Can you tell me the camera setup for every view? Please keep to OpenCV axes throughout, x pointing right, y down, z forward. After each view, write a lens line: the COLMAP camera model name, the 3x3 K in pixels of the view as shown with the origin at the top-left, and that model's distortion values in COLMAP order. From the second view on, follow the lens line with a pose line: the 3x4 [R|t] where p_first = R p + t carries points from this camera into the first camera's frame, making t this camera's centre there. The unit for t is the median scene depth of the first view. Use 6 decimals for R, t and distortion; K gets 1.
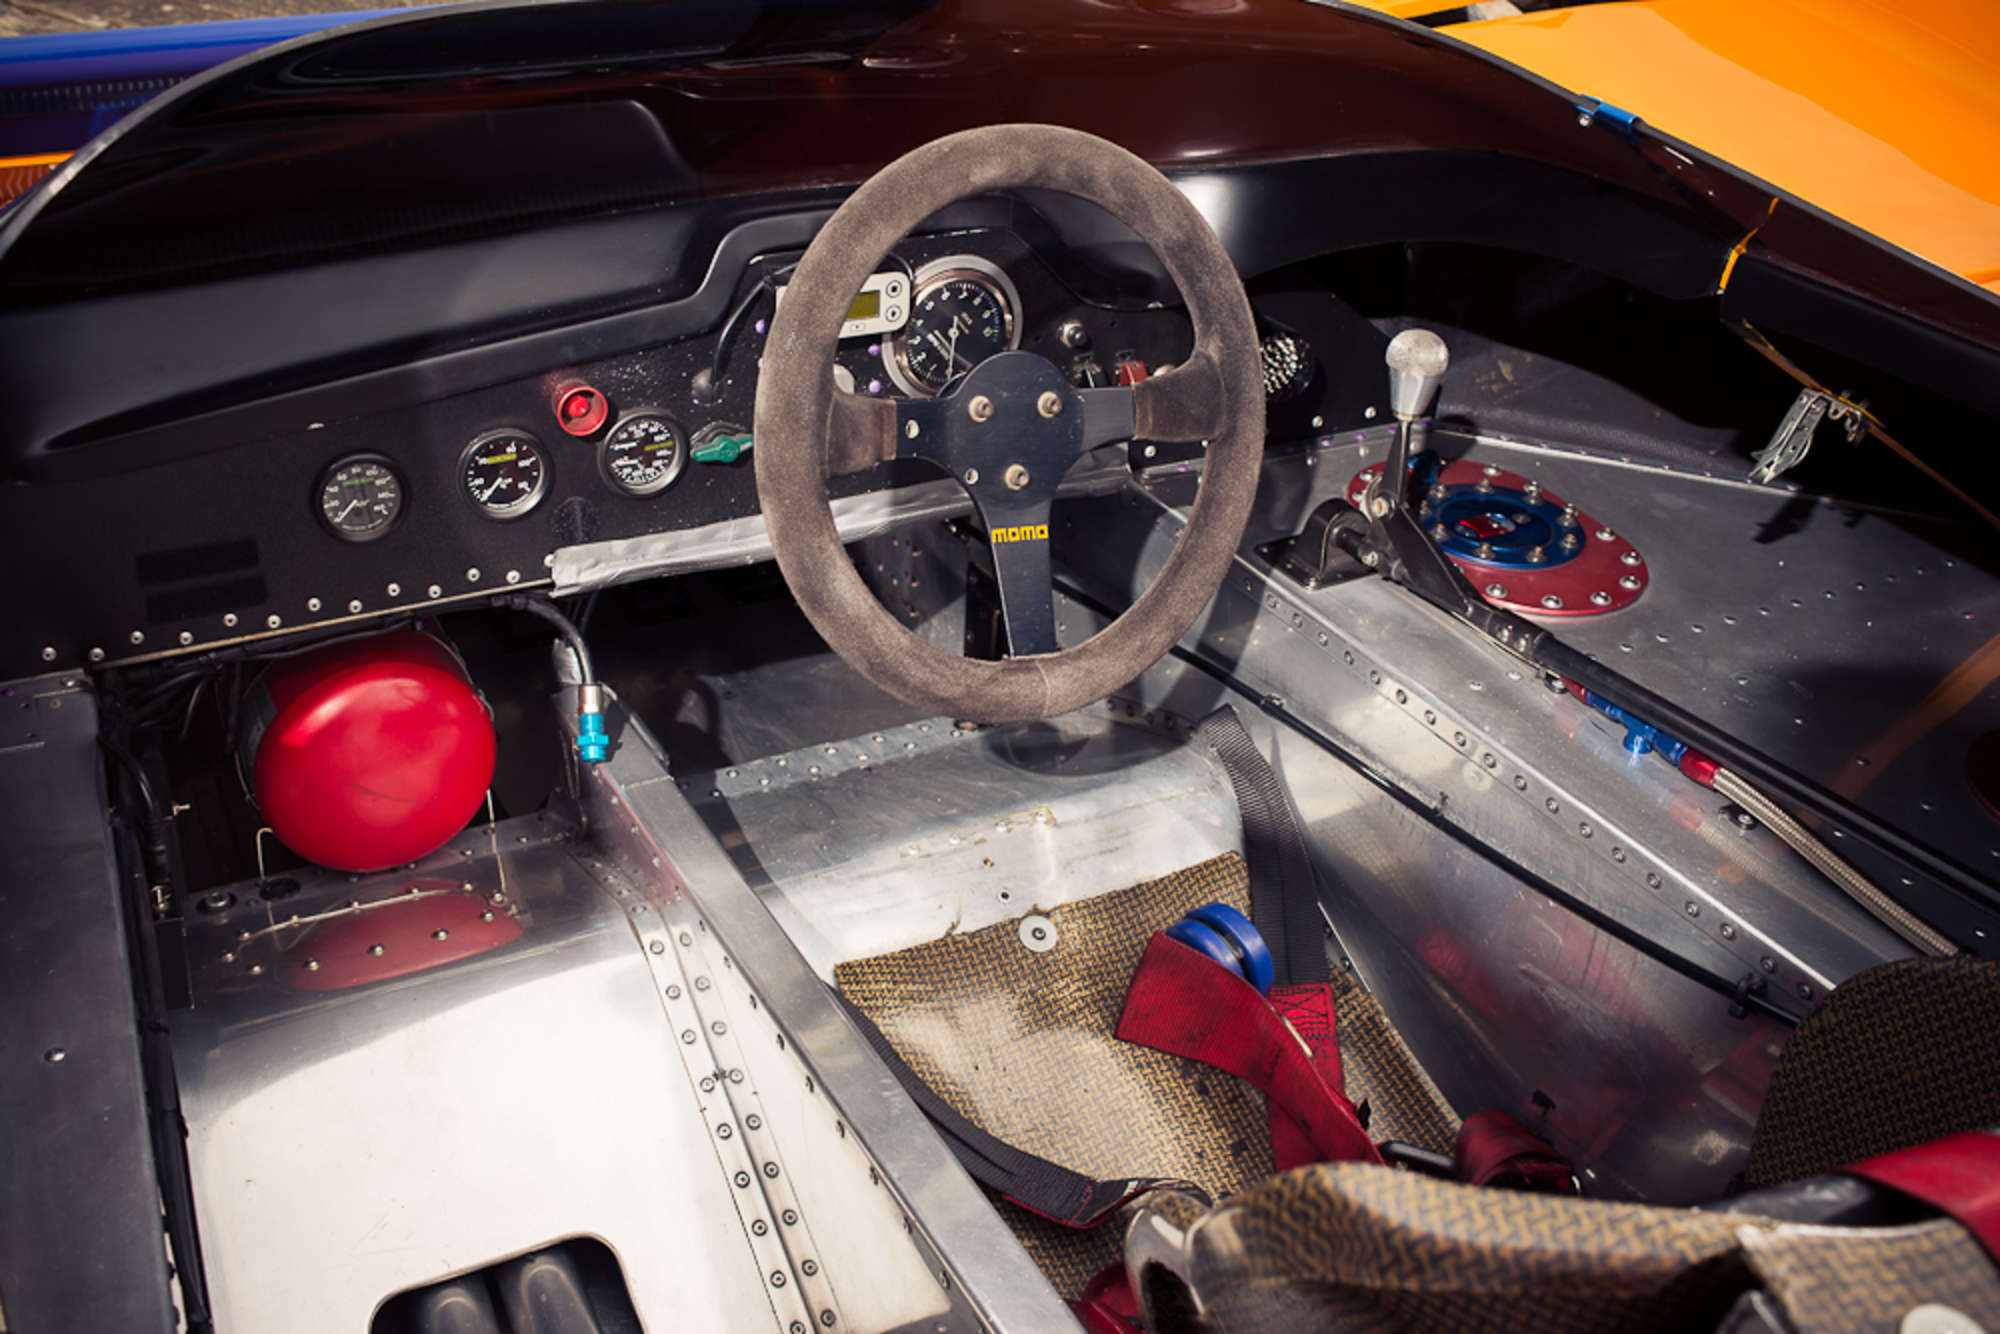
lens RADIAL K [[2036.4, 0, 1013.6], [0, 2036.4, 679.2], [0, 0, 1]] dist [-0.085784, 0.103979]
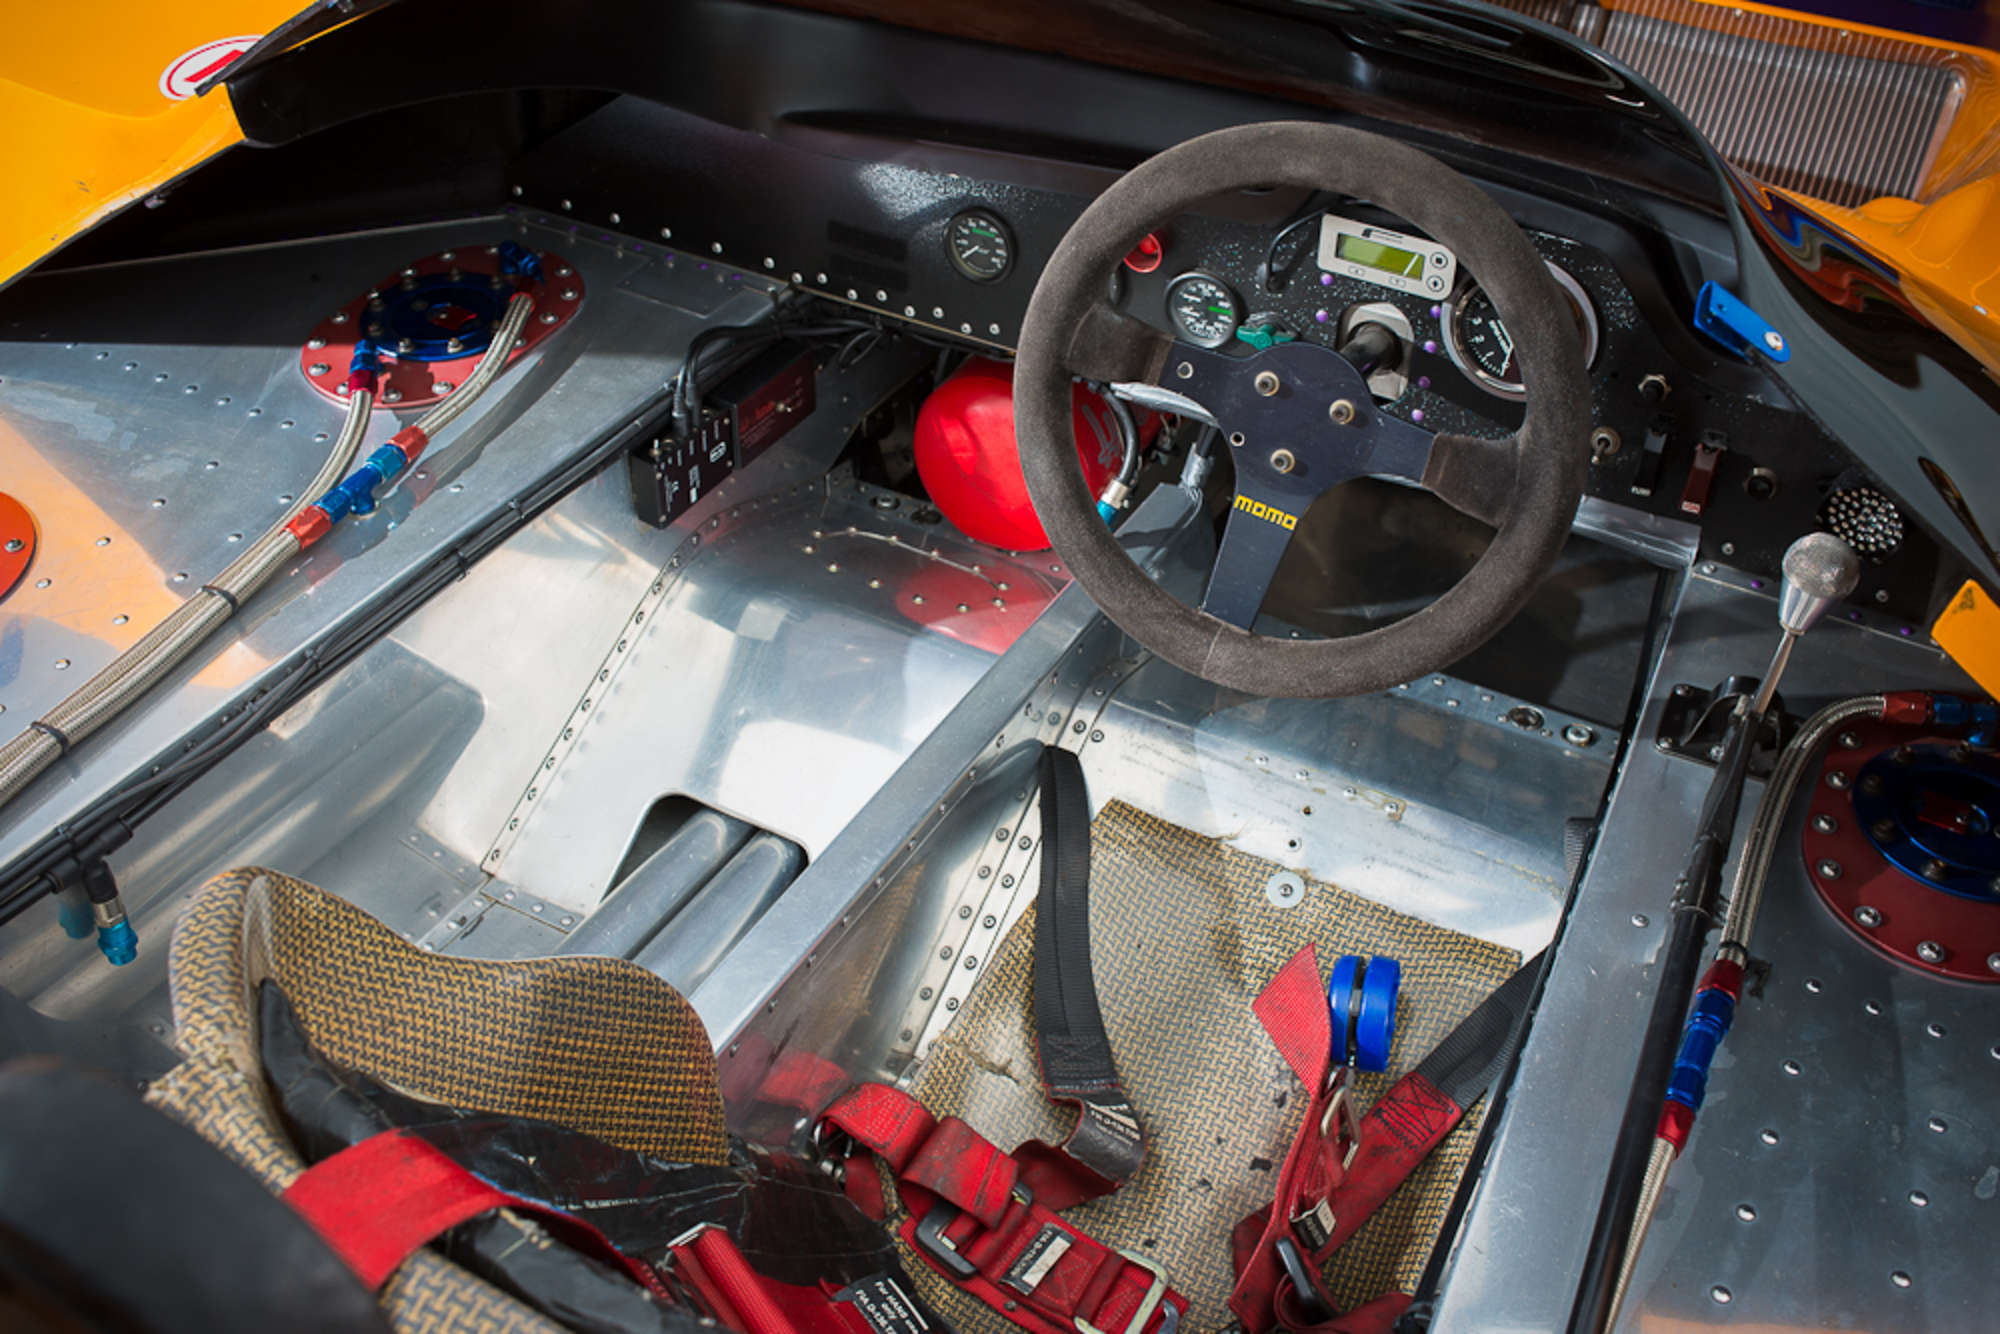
lens RADIAL K [[2036.4, 0, 1013.6], [0, 2036.4, 679.2], [0, 0, 1]] dist [-0.085784, 0.103979]
pose [[0.558435, 0.508412, -0.655491, 0.578644], [-0.420077, 0.854687, 0.305034, -0.231415], [0.715322, 0.105015, 0.690859, 0.186227]]
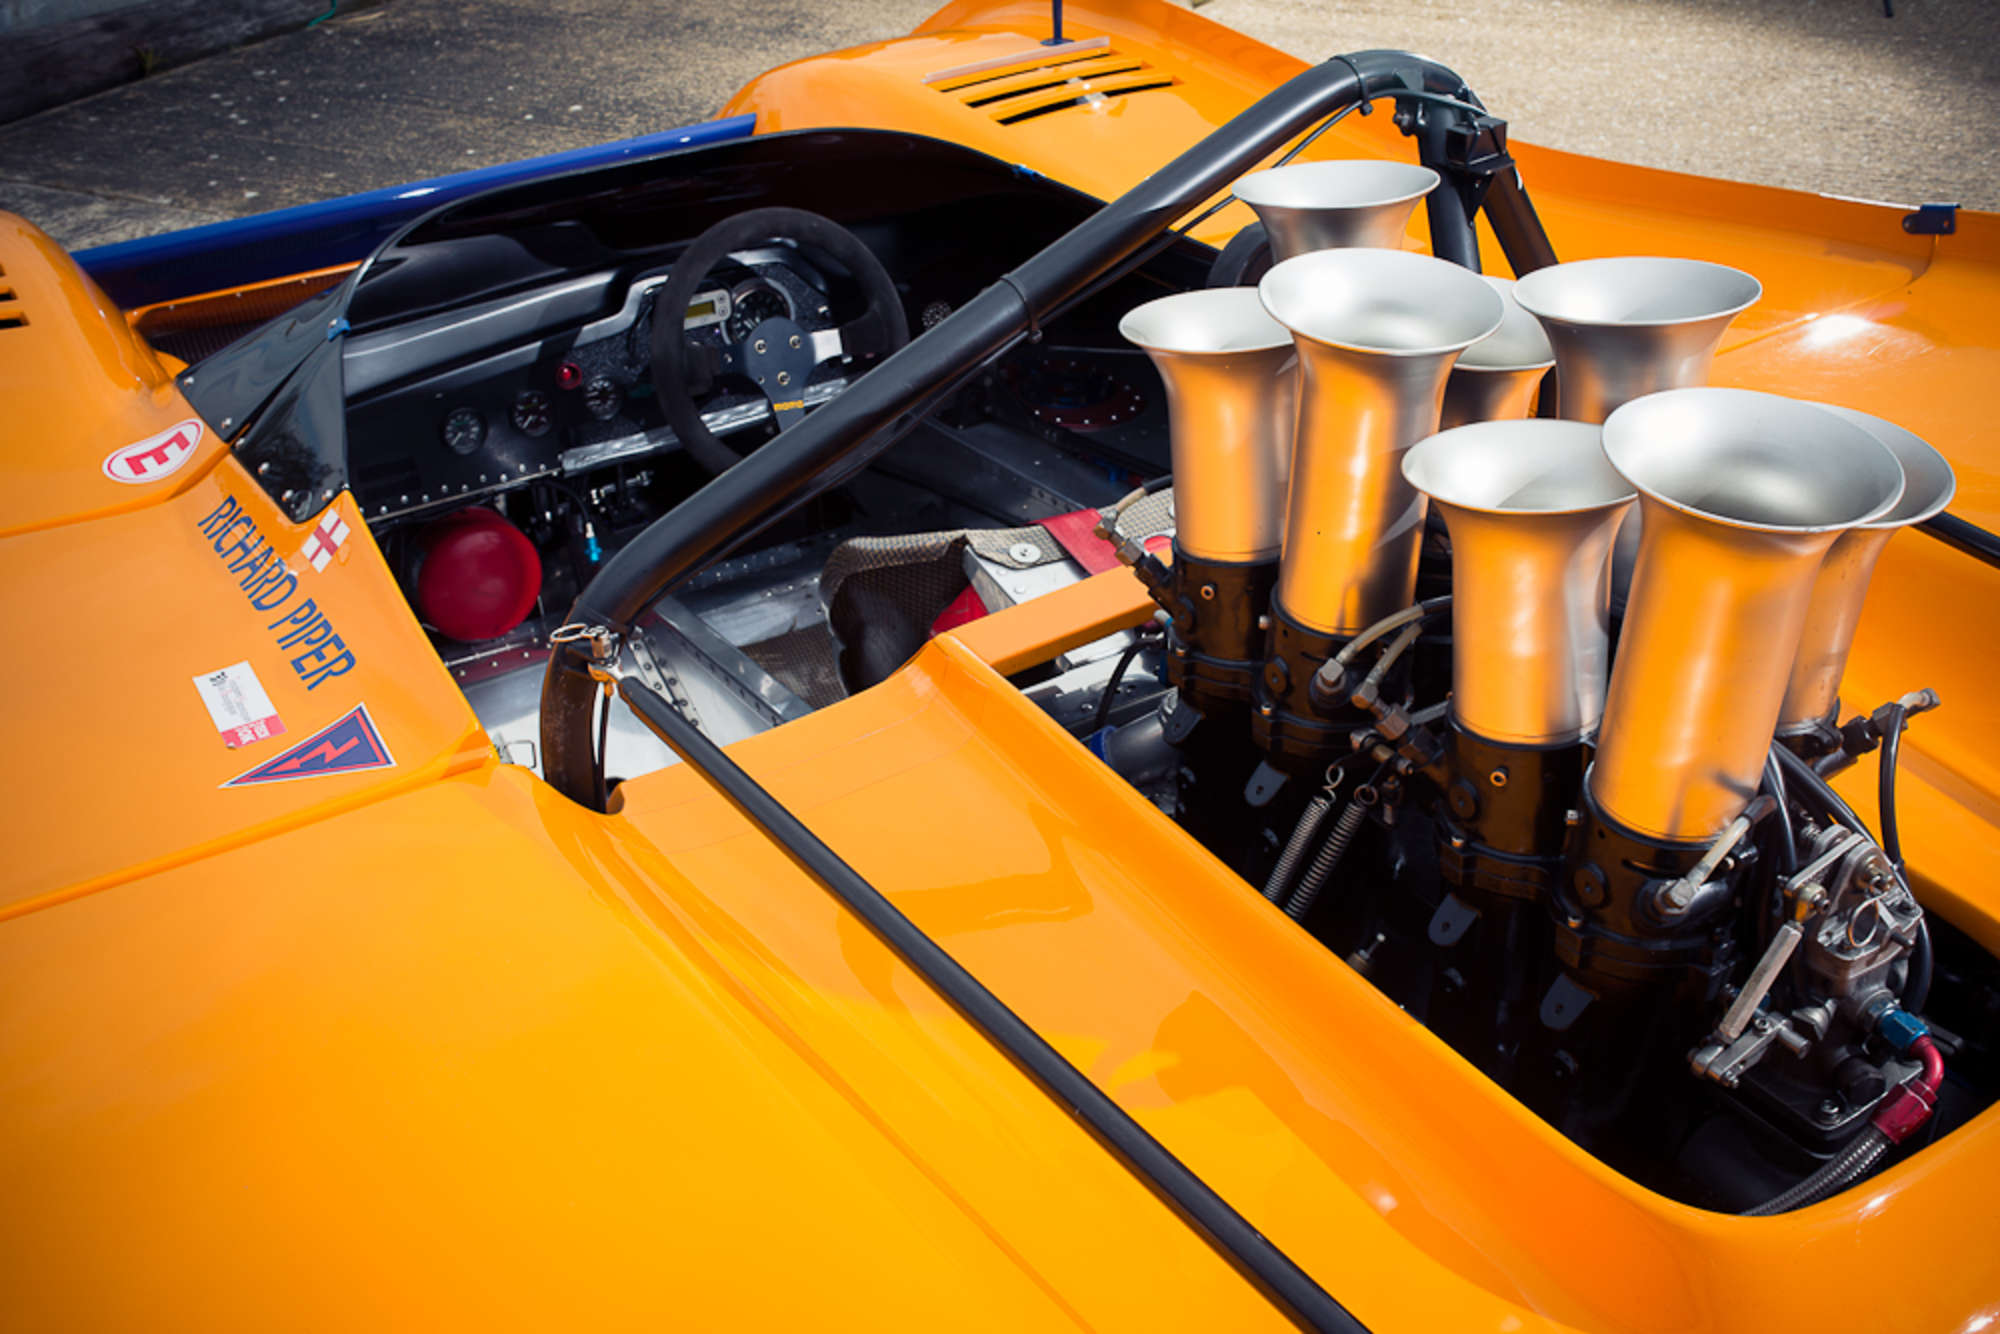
lens RADIAL K [[2036.4, 0, 1013.6], [0, 2036.4, 679.2], [0, 0, 1]] dist [-0.085784, 0.103979]
pose [[0.993055, -0.117540, 0.005146, 0.164934], [0.117634, 0.992724, -0.025718, 0.250667], [-0.002085, 0.026144, 0.999656, -0.923961]]
